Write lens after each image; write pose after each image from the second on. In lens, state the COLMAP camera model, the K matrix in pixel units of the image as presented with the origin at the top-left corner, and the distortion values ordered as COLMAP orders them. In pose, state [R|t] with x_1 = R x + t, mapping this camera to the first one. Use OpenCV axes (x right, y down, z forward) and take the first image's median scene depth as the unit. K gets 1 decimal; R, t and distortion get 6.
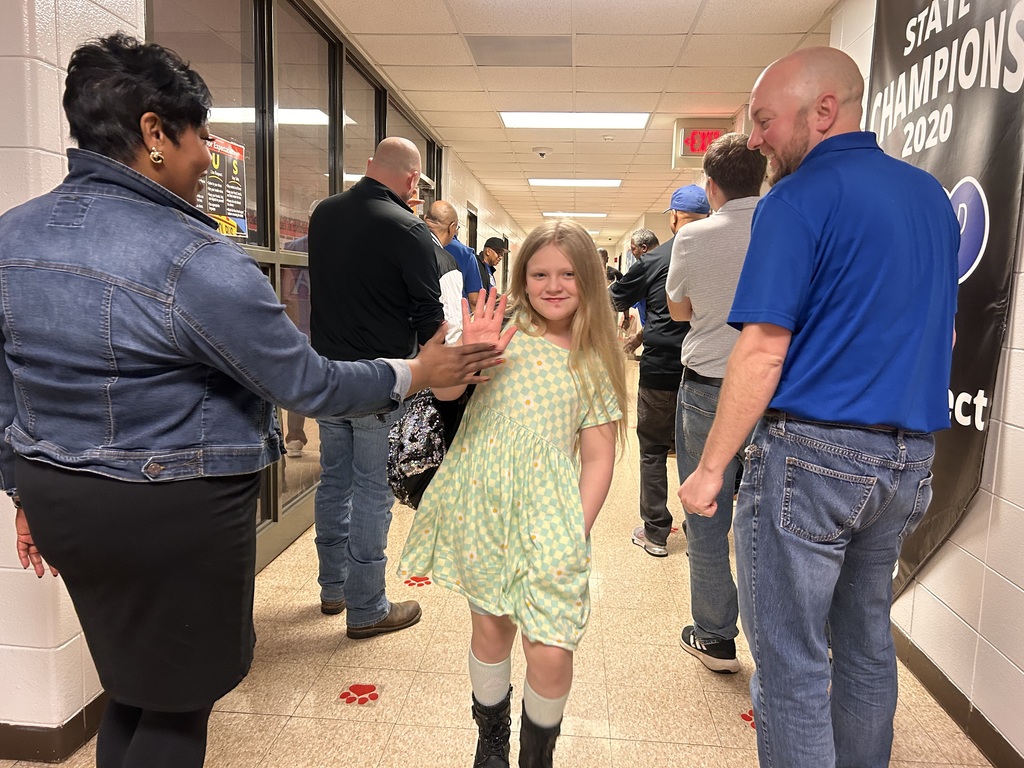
lens RADIAL K [[770.2, 0, 511.9], [0, 770.2, 385.6], [0, 0, 1]] dist [0.032528, -0.042419]
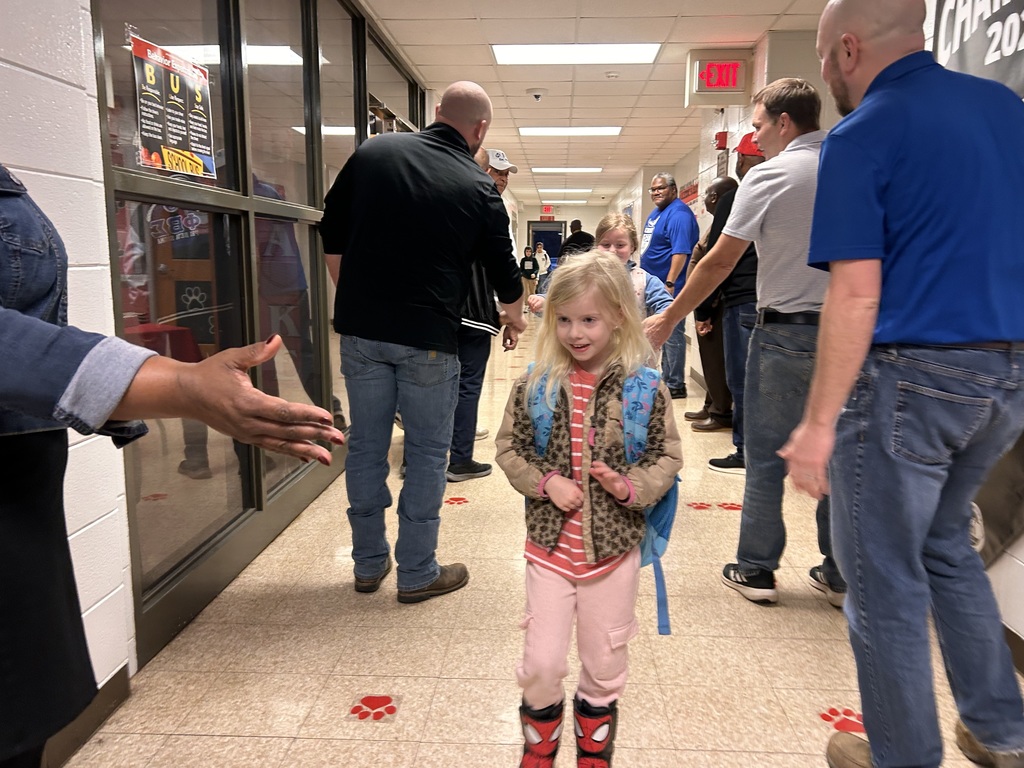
lens RADIAL K [[820.0, 0, 520.7], [0, 820.0, 390.1], [0, 0, 1]] dist [0.027354, -0.005100]
pose [[0.999231, -0.026028, 0.029330, -0.042694], [0.024975, 0.999049, 0.035729, 0.017702], [-0.030232, -0.034969, 0.998931, 0.082552]]
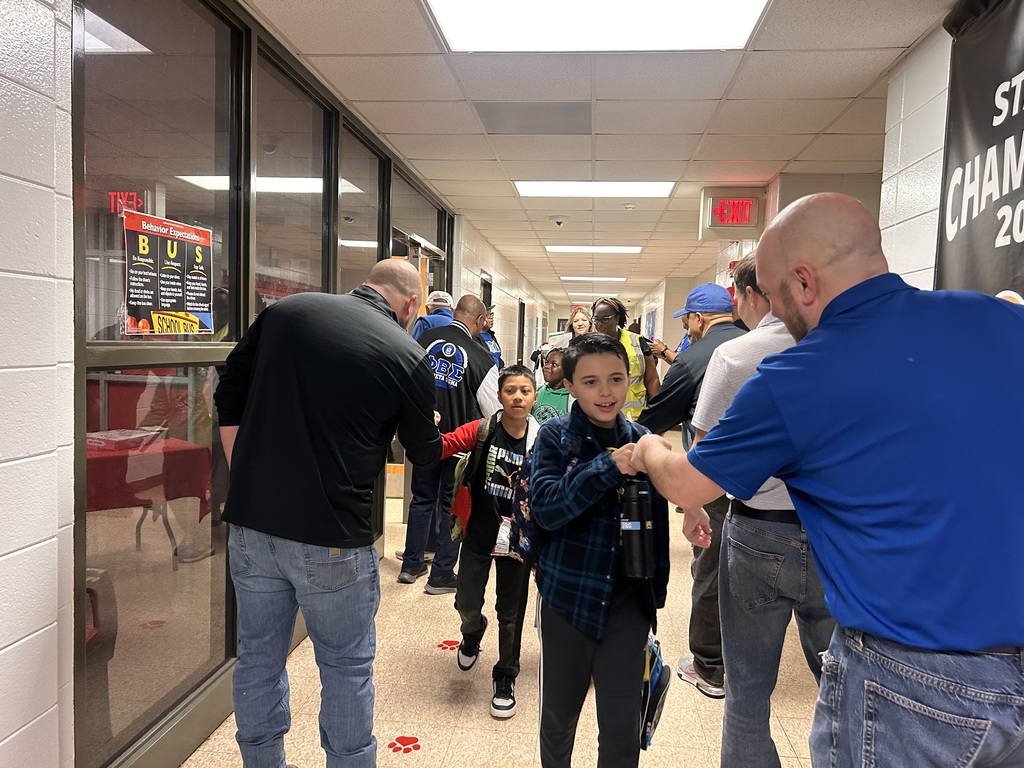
lens RADIAL K [[770.2, 0, 507.5], [0, 770.2, 393.0], [0, 0, 1]] dist [0.032528, -0.042419]
pose [[0.999561, 0.006477, -0.028921, 0.011312], [-0.008222, 0.998126, -0.060633, -0.081684], [0.028474, 0.060845, 0.997741, 0.166786]]
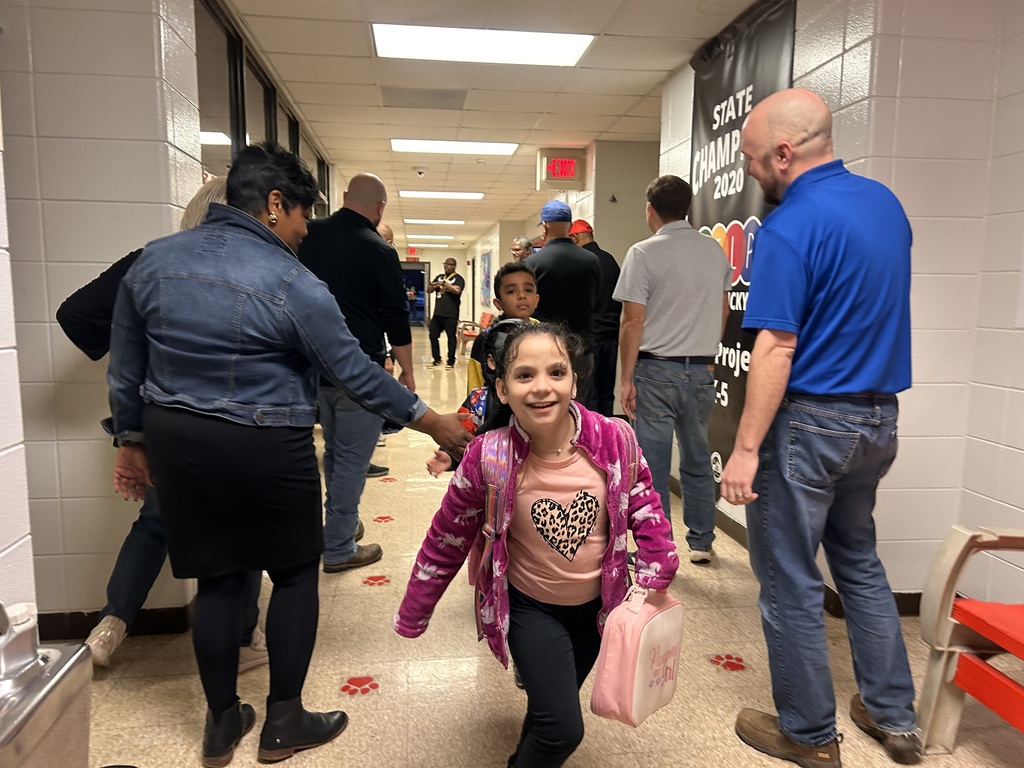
lens RADIAL K [[770.2, 0, 526.4], [0, 770.2, 394.2], [0, 0, 1]] dist [0.032528, -0.042419]
pose [[0.975171, -0.046663, 0.216479, -0.174244], [0.044771, 0.998904, 0.013639, 0.039822], [-0.216878, -0.003608, 0.976192, -0.346264]]
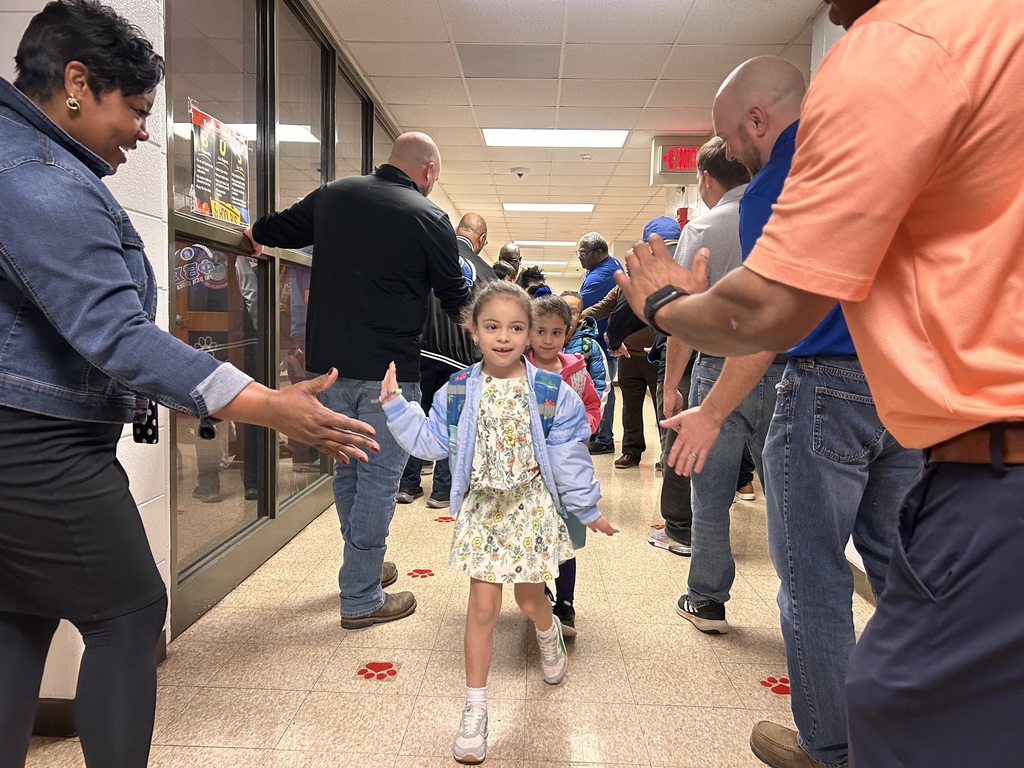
lens RADIAL K [[770.2, 0, 506.3], [0, 770.2, 391.1], [0, 0, 1]] dist [0.032528, -0.042419]
pose [[0.999140, -0.006568, 0.040934, -0.056464], [0.008265, 0.999107, -0.041436, 0.068037], [-0.040626, 0.041738, 0.998302, -0.004464]]
